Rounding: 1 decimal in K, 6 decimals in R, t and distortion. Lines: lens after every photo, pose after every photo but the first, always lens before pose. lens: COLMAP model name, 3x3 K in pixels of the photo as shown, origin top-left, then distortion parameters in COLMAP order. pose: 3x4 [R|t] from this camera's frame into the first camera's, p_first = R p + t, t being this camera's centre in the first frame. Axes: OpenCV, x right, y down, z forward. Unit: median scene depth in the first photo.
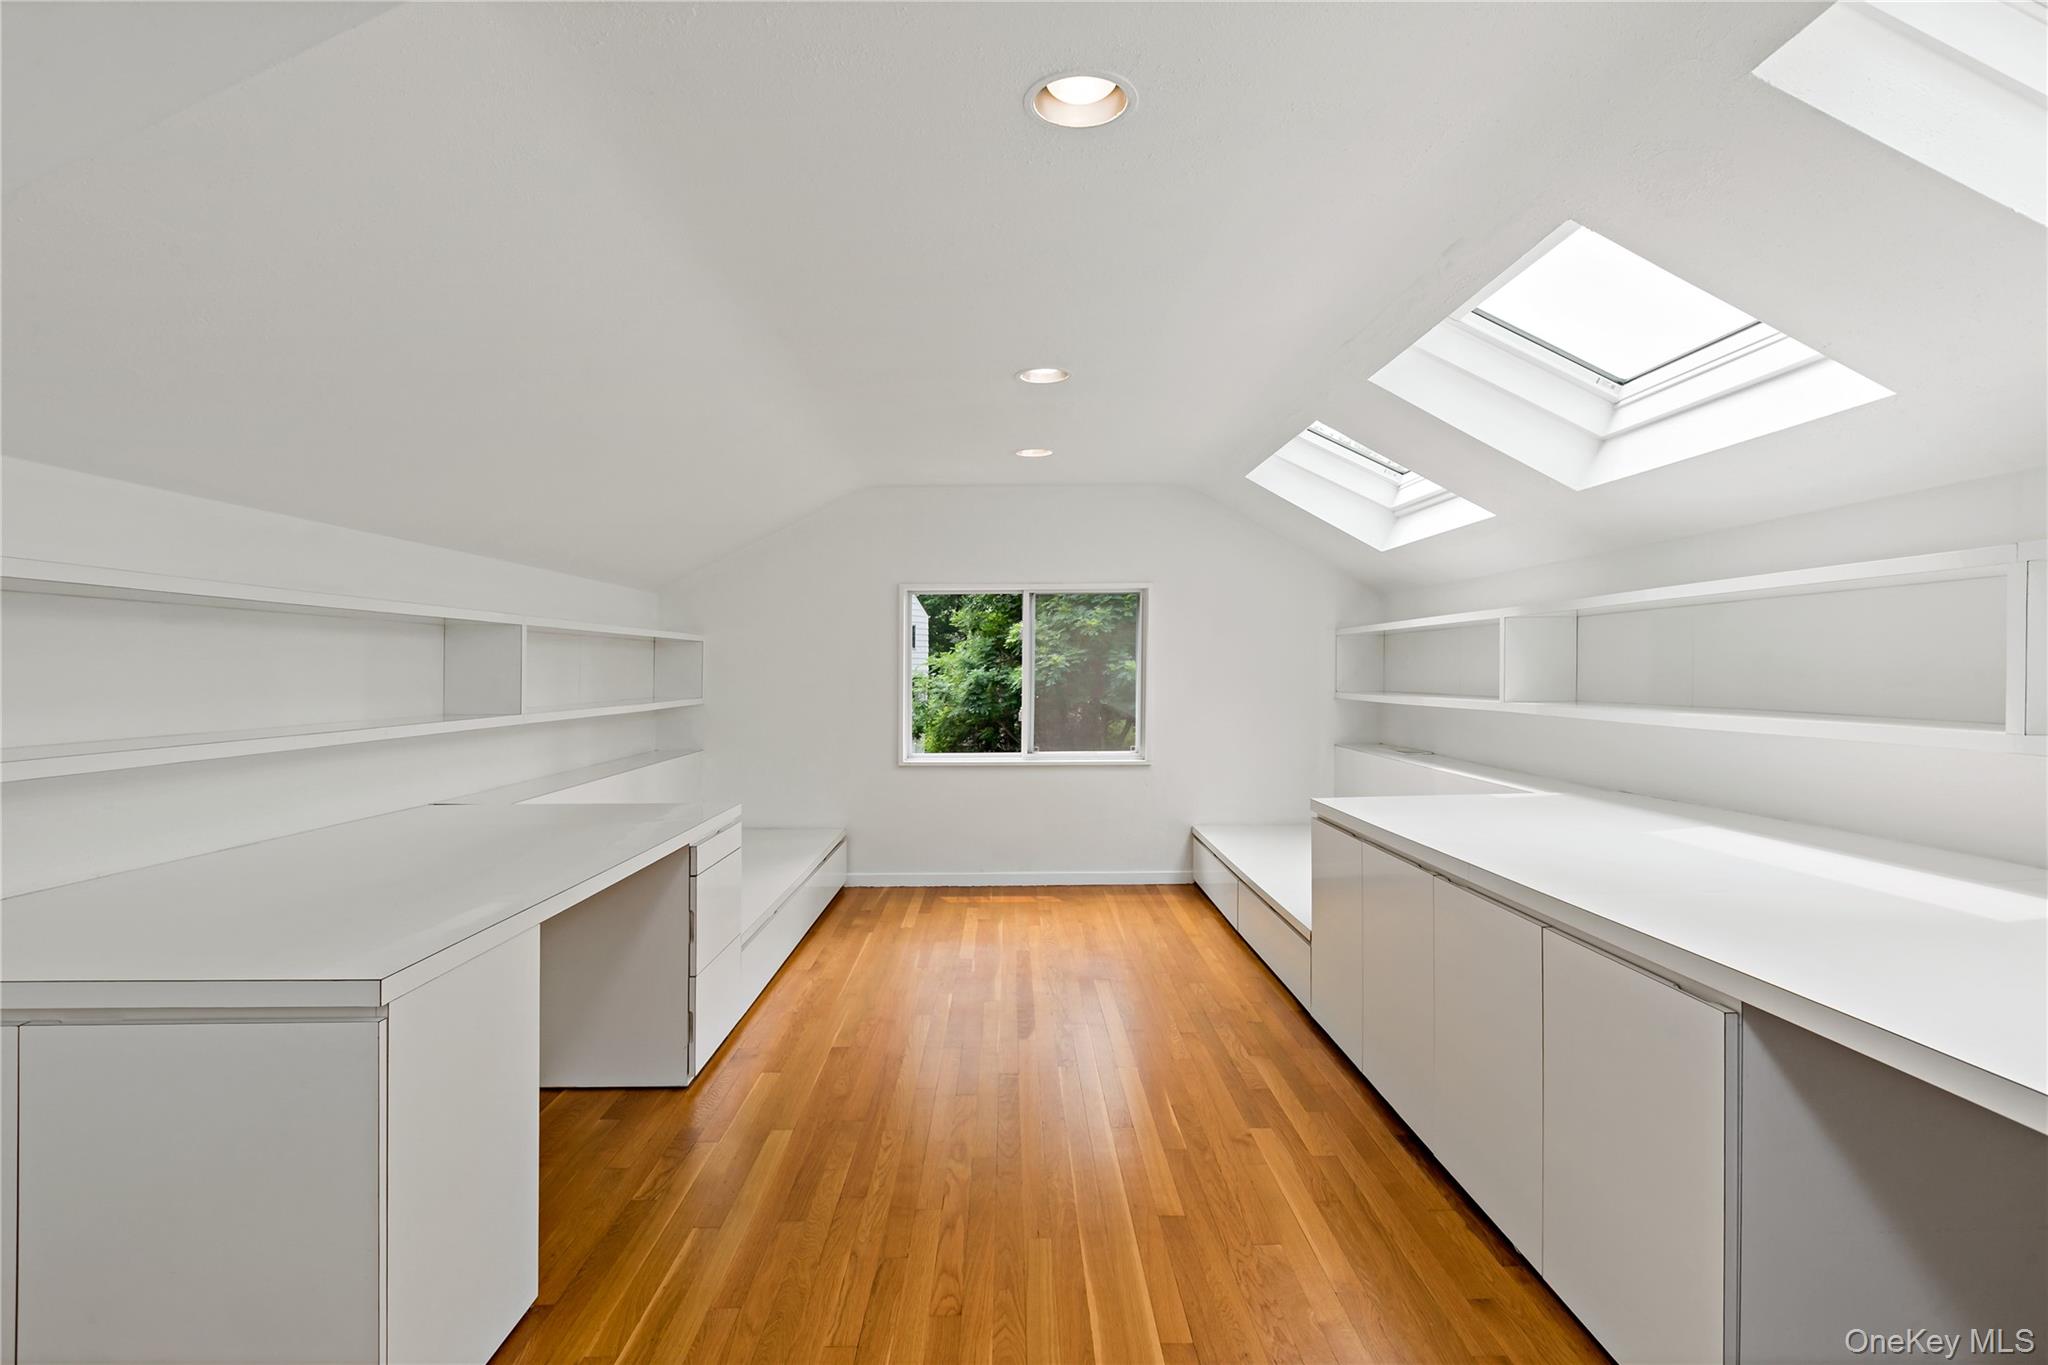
lens RADIAL K [[1017.2, 0, 1023.6], [0, 1017.2, 684.8], [0, 0, 1]] dist [-0.001170, -0.000687]
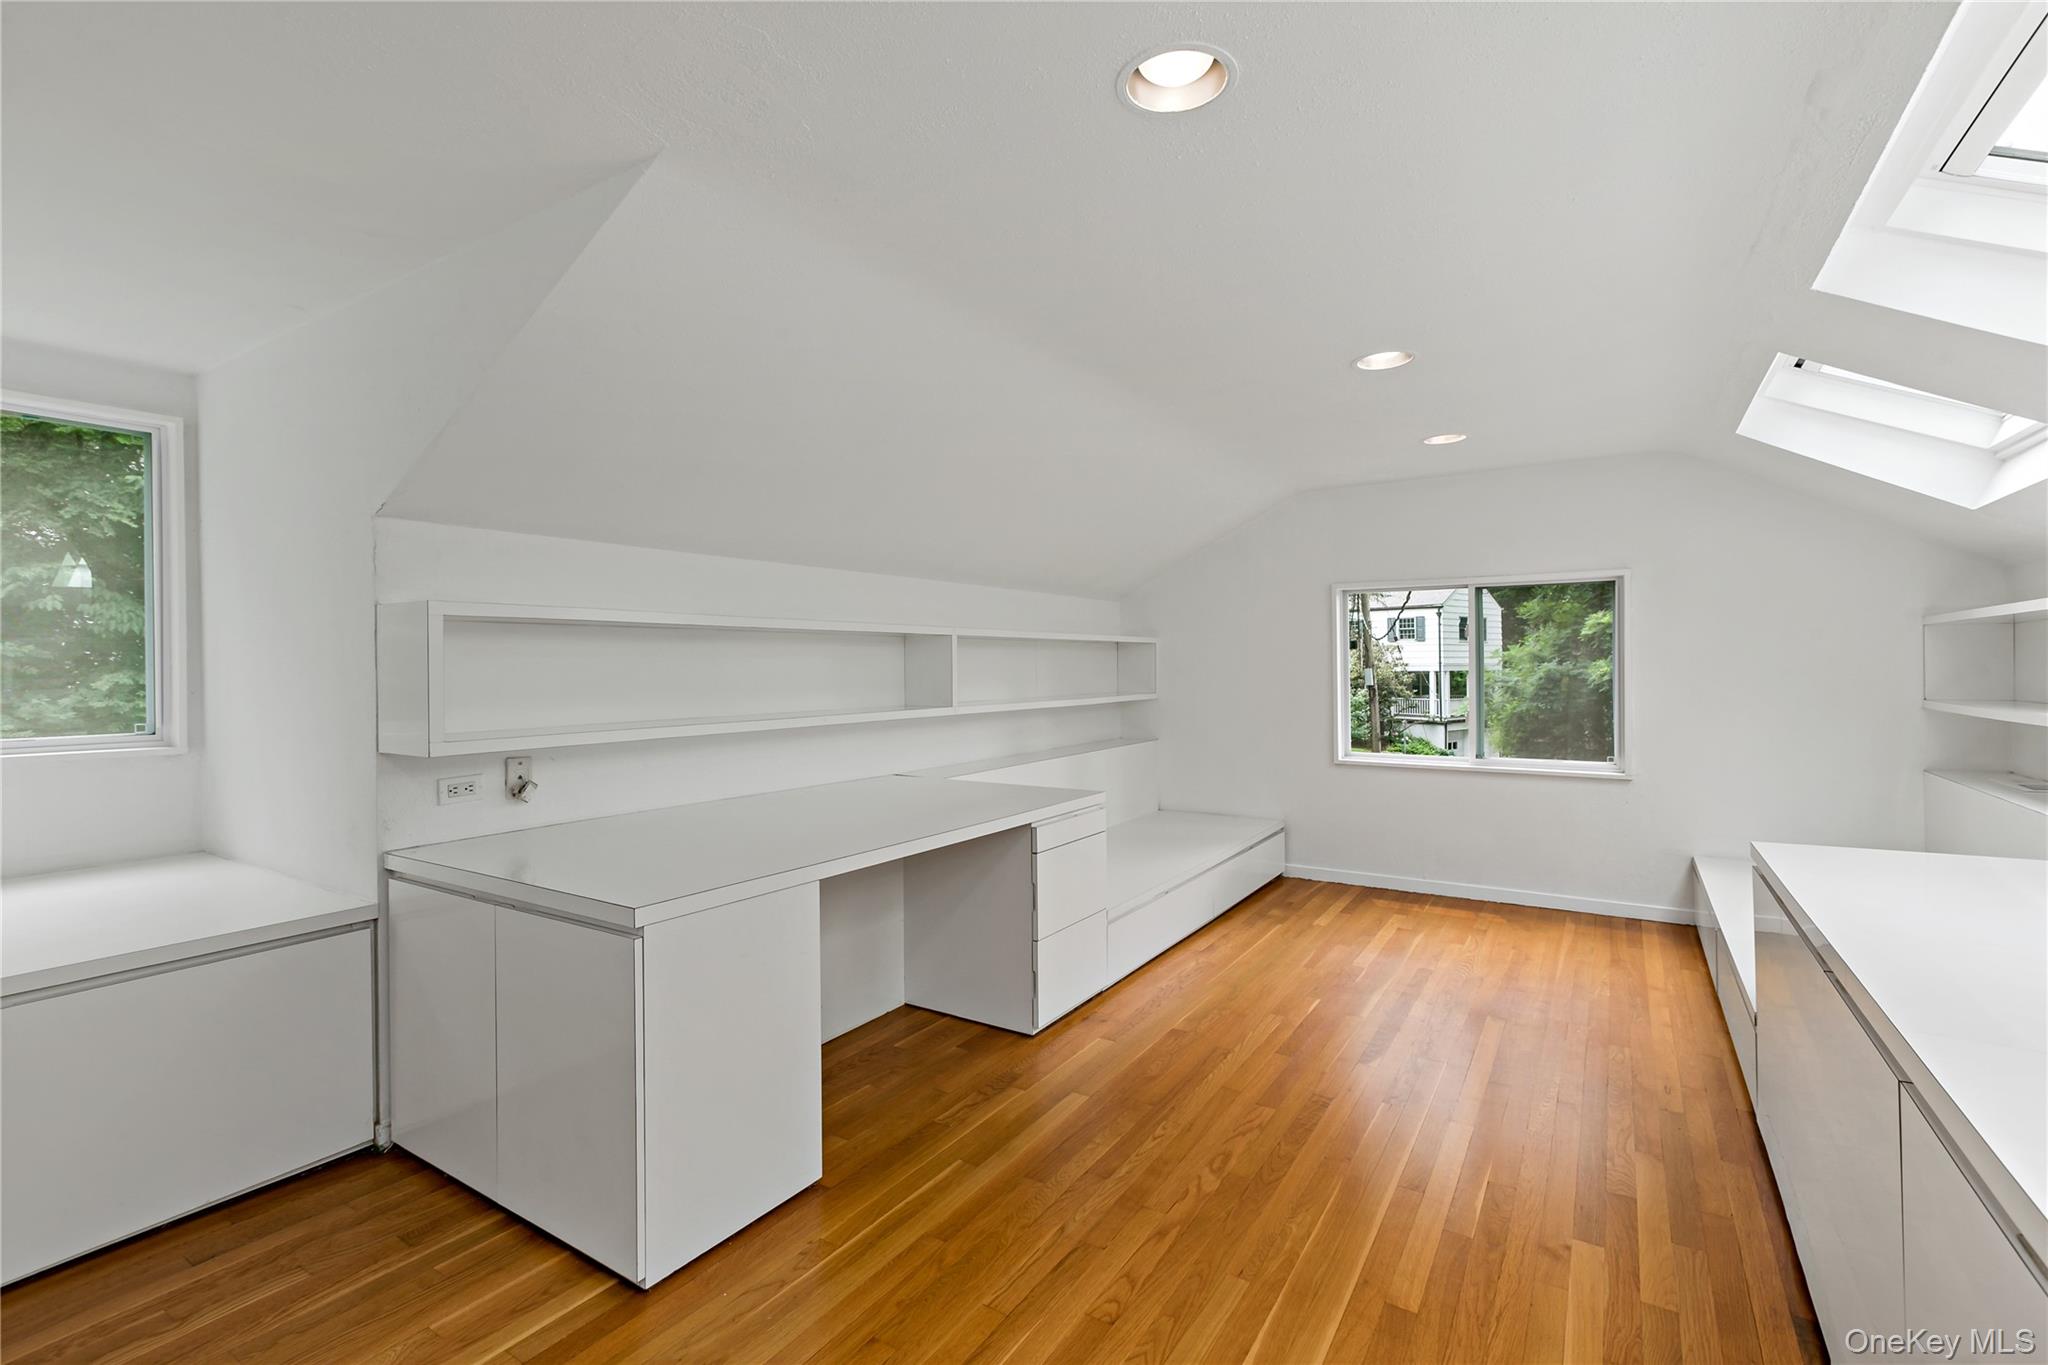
lens RADIAL K [[922.0, 0, 1023.9], [0, 922.0, 664.8], [0, 0, 1]] dist [0.003046, -0.002864]
pose [[0.834796, 0.000032, -0.550559, 0.199137], [-0.006684, 0.999927, -0.010077, -0.011239], [0.550518, 0.012092, 0.834735, 0.100715]]
